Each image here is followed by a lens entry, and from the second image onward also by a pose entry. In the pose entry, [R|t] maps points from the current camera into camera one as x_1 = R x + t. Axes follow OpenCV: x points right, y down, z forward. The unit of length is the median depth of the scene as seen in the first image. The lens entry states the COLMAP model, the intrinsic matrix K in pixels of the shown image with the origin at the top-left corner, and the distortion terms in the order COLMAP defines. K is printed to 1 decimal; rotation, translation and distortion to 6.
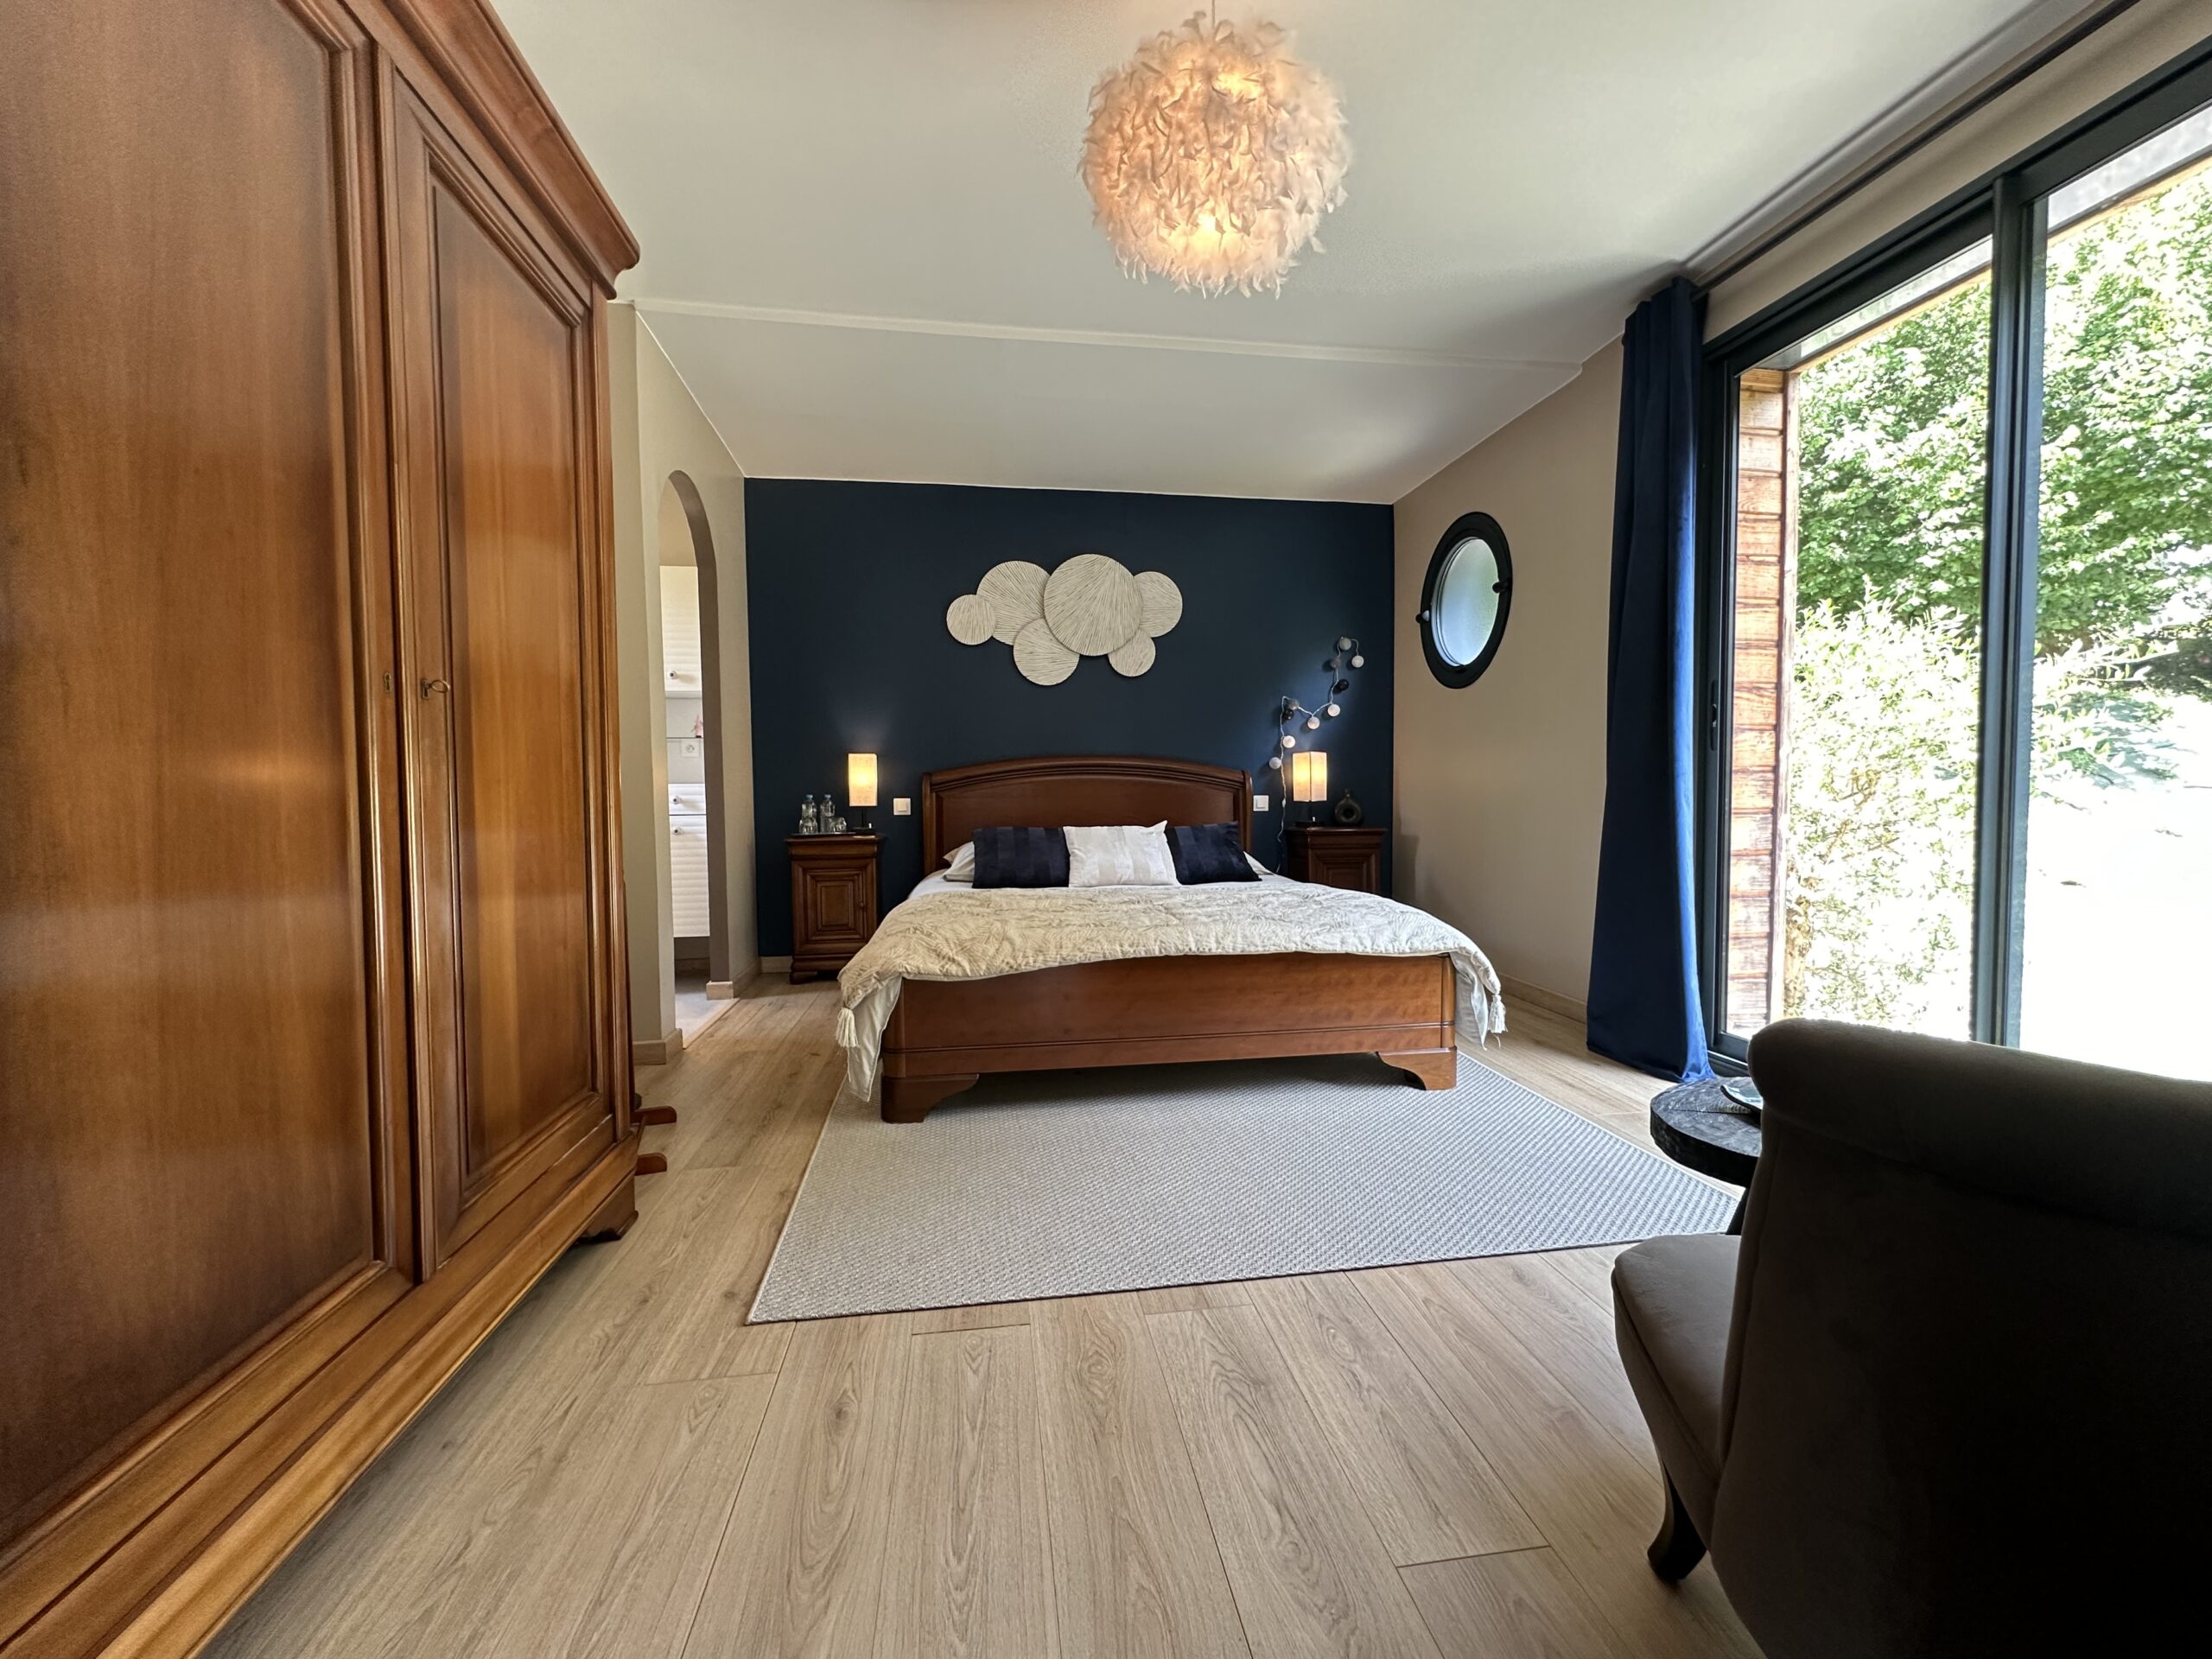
lens RADIAL K [[872.1, 0, 1106.0], [0, 872.1, 829.5], [0, 0, 1]] dist [0.000778, -0.000676]
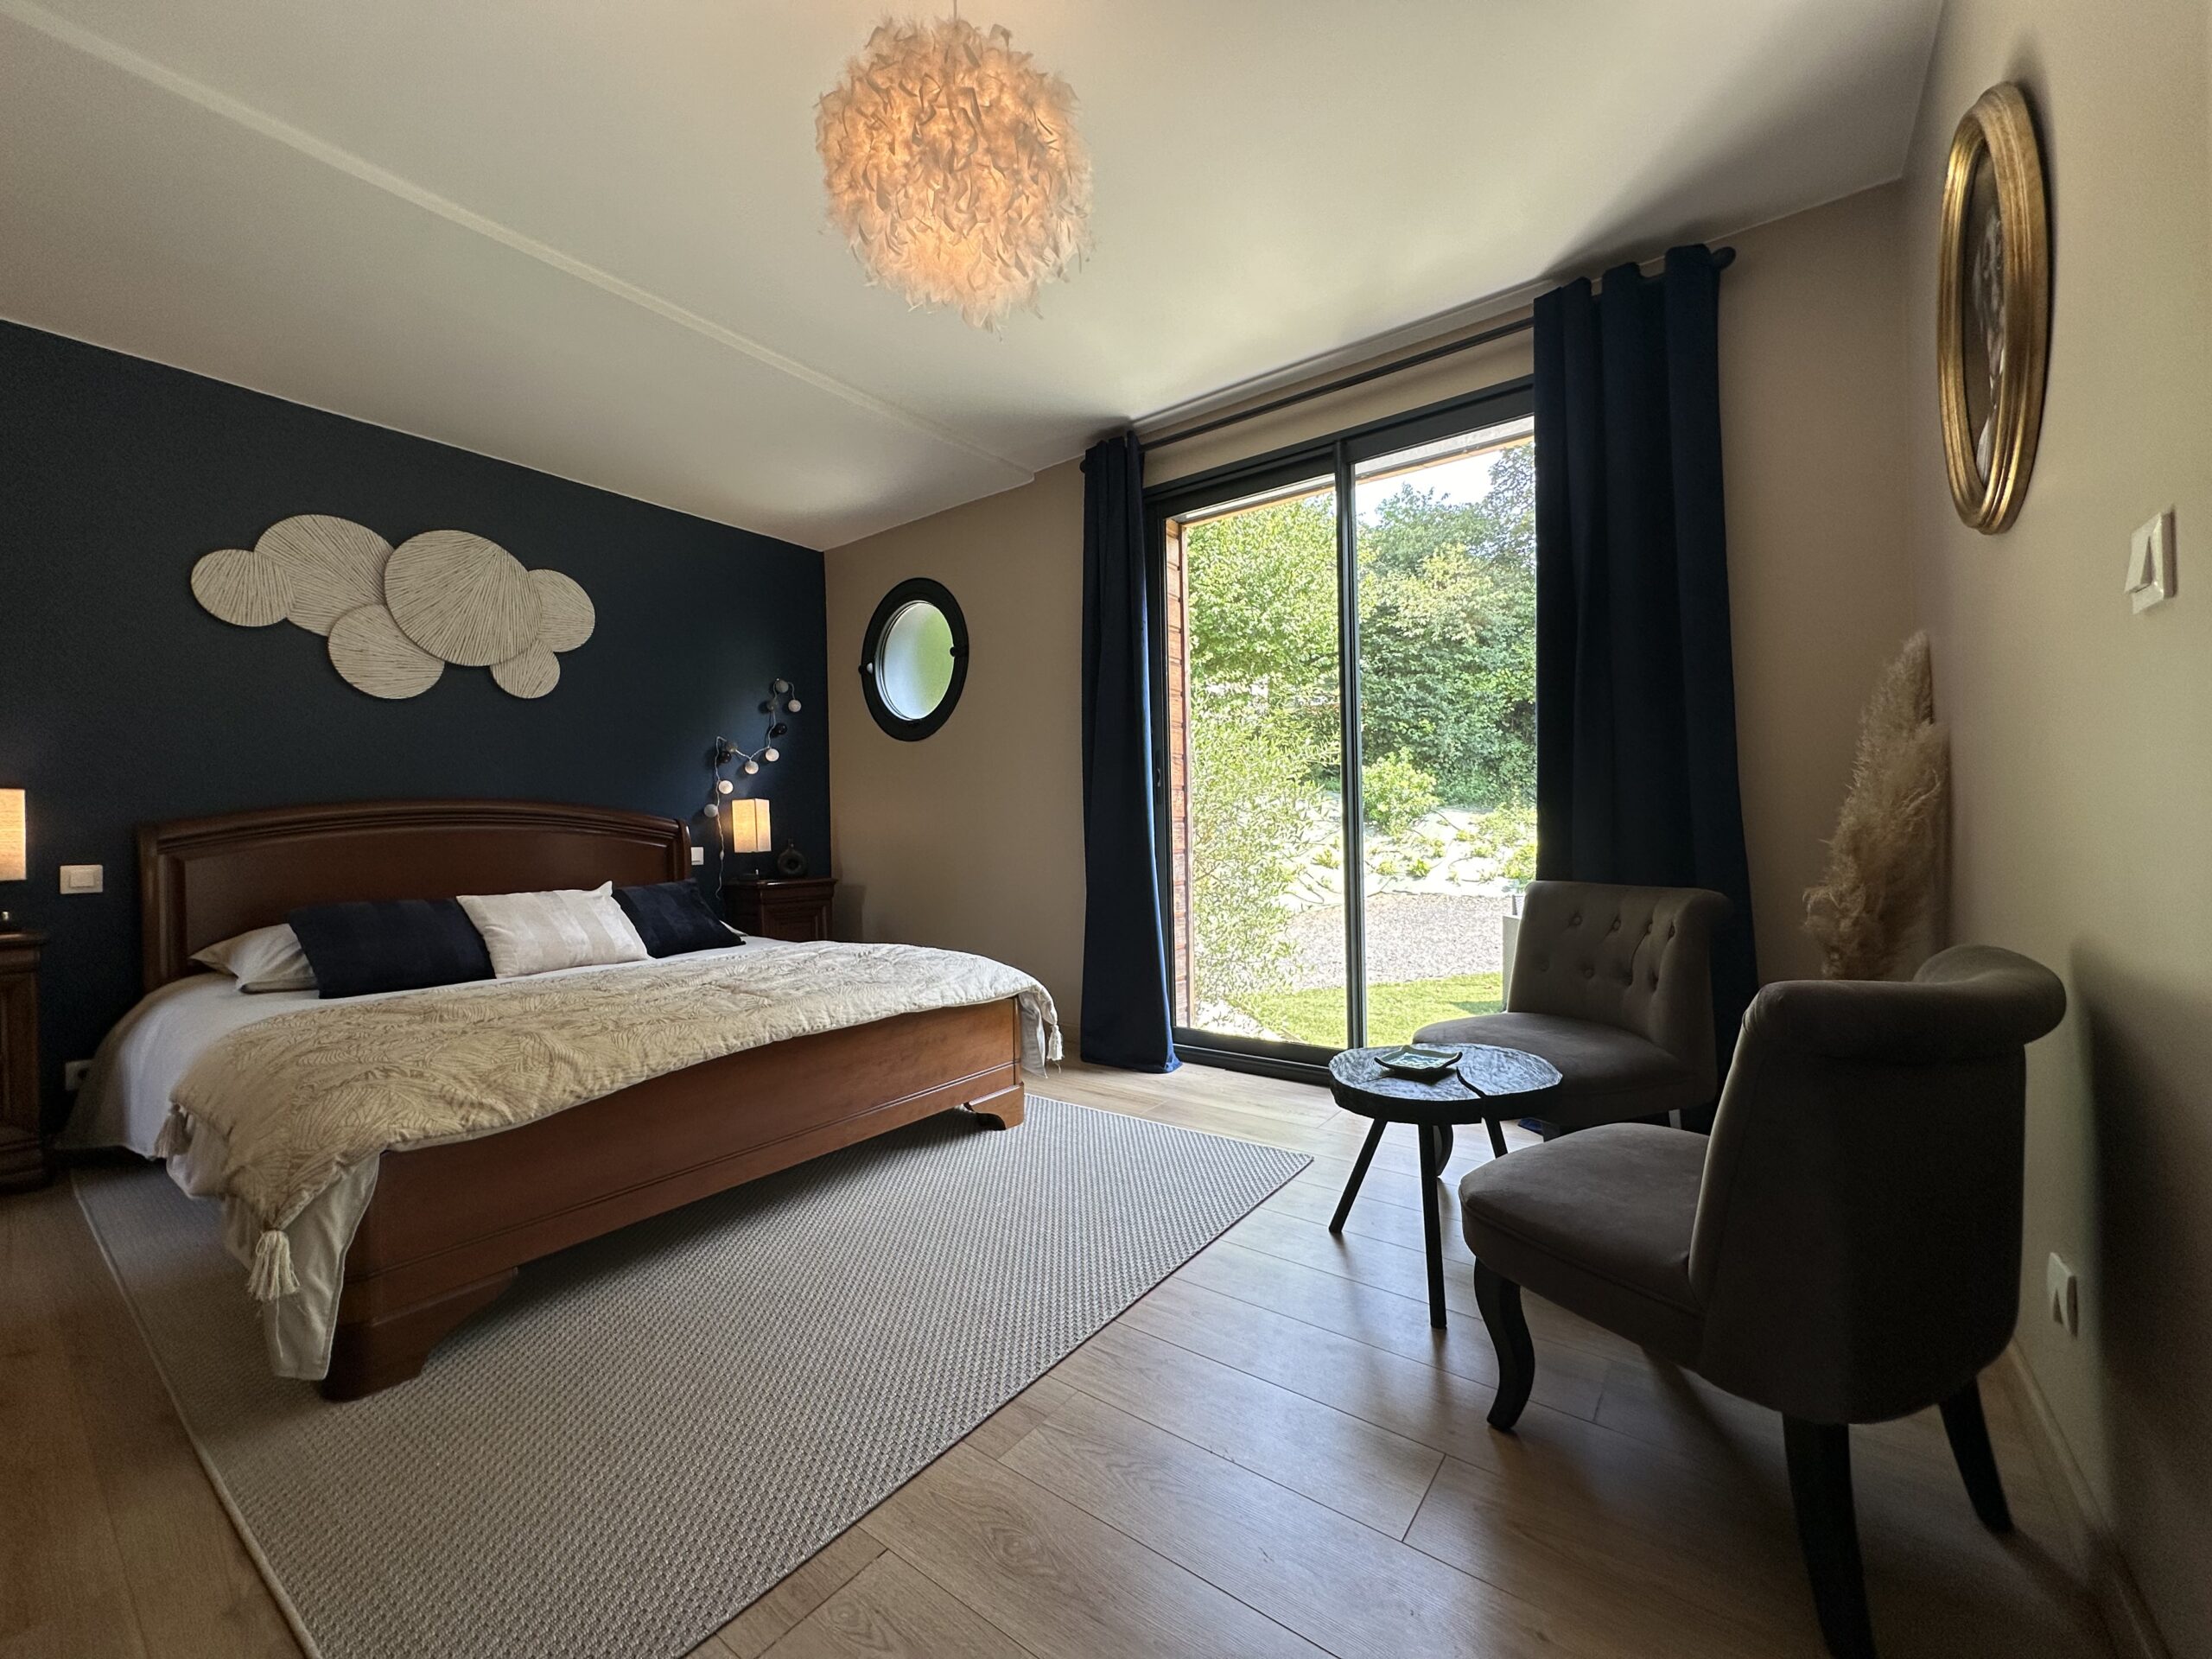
lens RADIAL K [[872.1, 0, 1106.0], [0, 872.1, 829.5], [0, 0, 1]] dist [0.000778, -0.000676]
pose [[0.712568, -0.007299, 0.701565, -0.190115], [0.045170, 0.998349, -0.035492, -0.009506], [-0.700147, 0.056980, 0.711721, 0.113675]]
